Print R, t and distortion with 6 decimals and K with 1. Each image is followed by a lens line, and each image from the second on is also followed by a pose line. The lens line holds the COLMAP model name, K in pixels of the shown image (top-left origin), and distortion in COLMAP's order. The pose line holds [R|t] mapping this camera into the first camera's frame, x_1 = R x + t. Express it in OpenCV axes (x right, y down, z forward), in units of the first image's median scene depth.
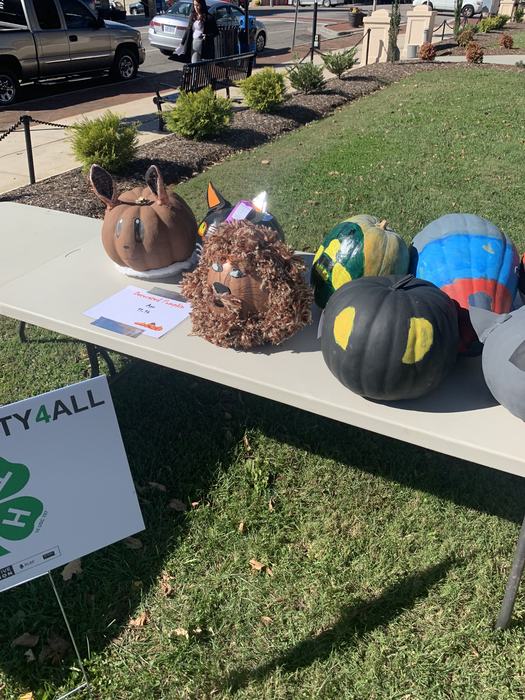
lens RADIAL K [[542.0, 0, 263.7], [0, 542.0, 349.4], [0, 0, 1]] dist [0.008437, -0.000322]
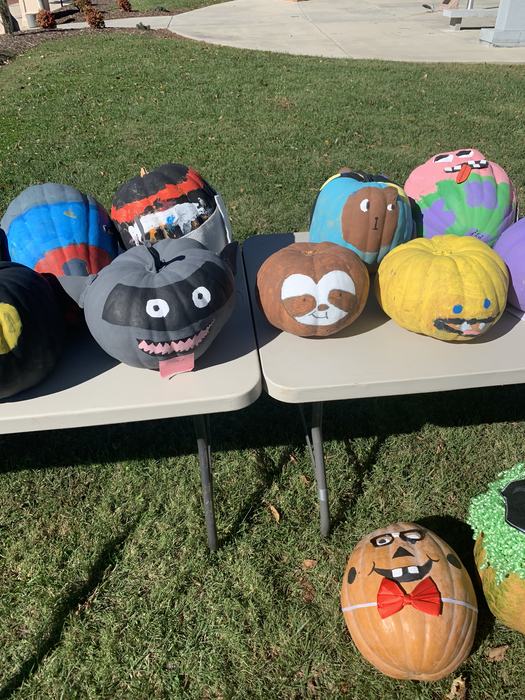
lens RADIAL K [[542.0, 0, 264.4], [0, 542.0, 351.8], [0, 0, 1]] dist [0.008437, -0.000322]
pose [[0.841422, -0.330556, 0.427483, 0.171559], [0.309731, 0.943255, 0.119732, 0.035119], [-0.442804, 0.031660, 0.896060, -0.027755]]
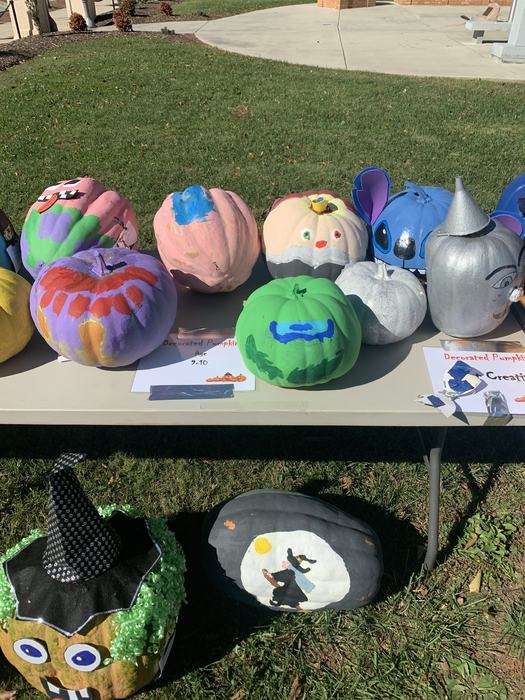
lens RADIAL K [[542.0, 0, 262.1], [0, 542.0, 350.1], [0, 0, 1]] dist [0.008437, -0.000322]
pose [[0.904988, -0.252574, 0.342350, 0.846075], [0.238105, 0.967564, 0.084415, 0.196030], [-0.352567, 0.005120, 0.935773, -0.308935]]
